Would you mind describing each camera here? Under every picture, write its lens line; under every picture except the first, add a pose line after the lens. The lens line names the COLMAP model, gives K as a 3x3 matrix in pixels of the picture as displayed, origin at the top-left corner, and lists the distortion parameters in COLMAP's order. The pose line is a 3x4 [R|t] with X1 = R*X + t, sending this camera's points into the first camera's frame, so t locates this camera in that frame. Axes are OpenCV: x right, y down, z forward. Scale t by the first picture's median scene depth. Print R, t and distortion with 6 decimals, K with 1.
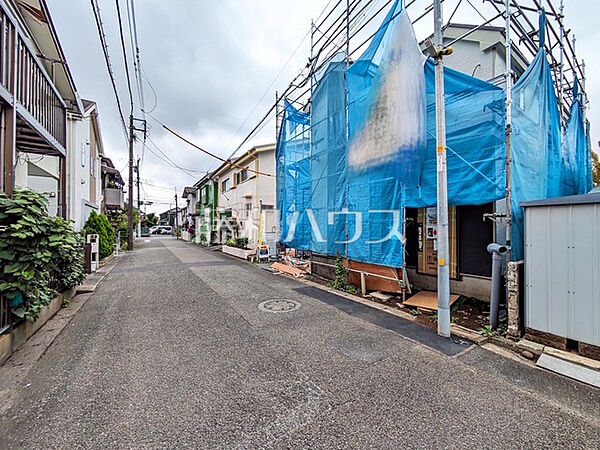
lens RADIAL K [[237.3, 0, 298.8], [0, 237.3, 226.6], [0, 0, 1]] dist [-0.000577, 0.001946]
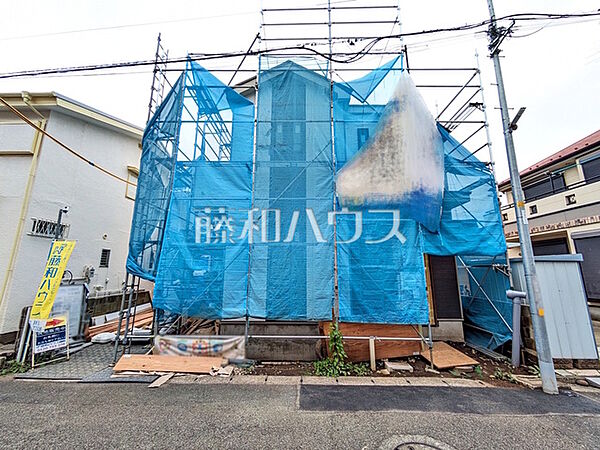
lens RADIAL K [[237.3, 0, 298.8], [0, 237.3, 226.6], [0, 0, 1]] dist [-0.000577, 0.001946]
pose [[0.555408, 0.157581, 0.816511, -0.344409], [-0.008552, 0.982912, -0.183877, -0.005683], [-0.831534, 0.095144, 0.547265, 0.511334]]
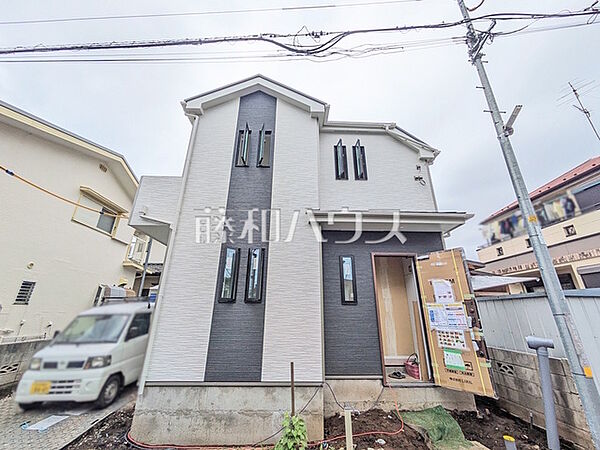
lens RADIAL K [[236.5, 0, 298.9], [0, 236.5, 227.6], [0, 0, 1]] dist [0.001965, 0.000895]
pose [[0.527152, 0.292993, 0.797663, -0.205971], [-0.012339, 0.941220, -0.337568, -0.000948], [-0.849682, 0.168107, 0.499781, 0.523028]]
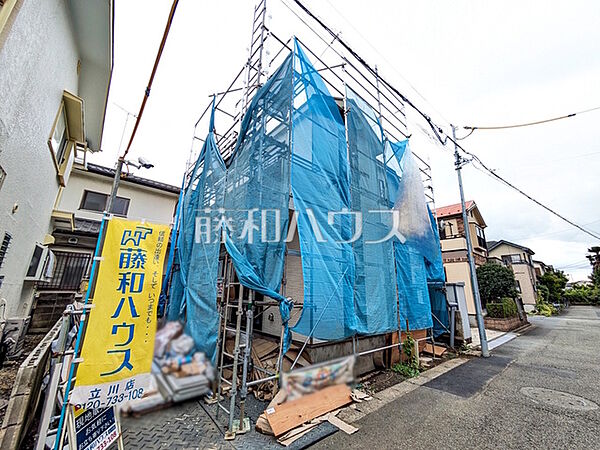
lens RADIAL K [[236.2, 0, 299.2], [0, 236.2, 226.1], [0, 0, 1]] dist [0.000791, 0.000460]
pose [[-0.132337, 0.259167, 0.956723, -0.485443], [-0.025854, 0.963982, -0.264710, 0.005558], [-0.990868, -0.059766, -0.120870, 1.099224]]
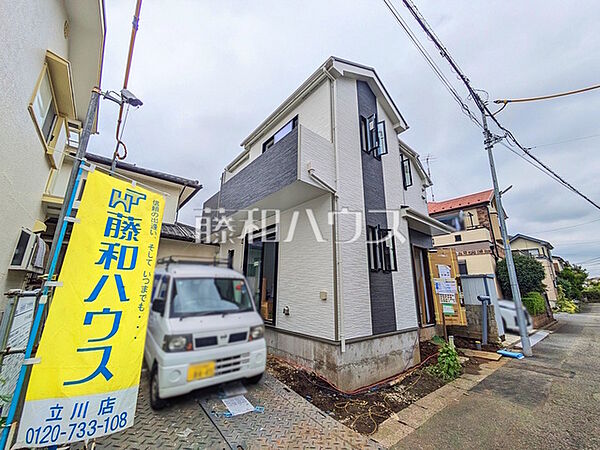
lens RADIAL K [[237.3, 0, 297.1], [0, 237.3, 227.8], [0, 0, 1]] dist [0.005731, 0.000269]
pose [[-0.111850, 0.246511, 0.962664, -0.401614], [-0.022853, 0.967848, -0.250494, 0.024583], [-0.993462, -0.050017, -0.102621, 1.125614]]
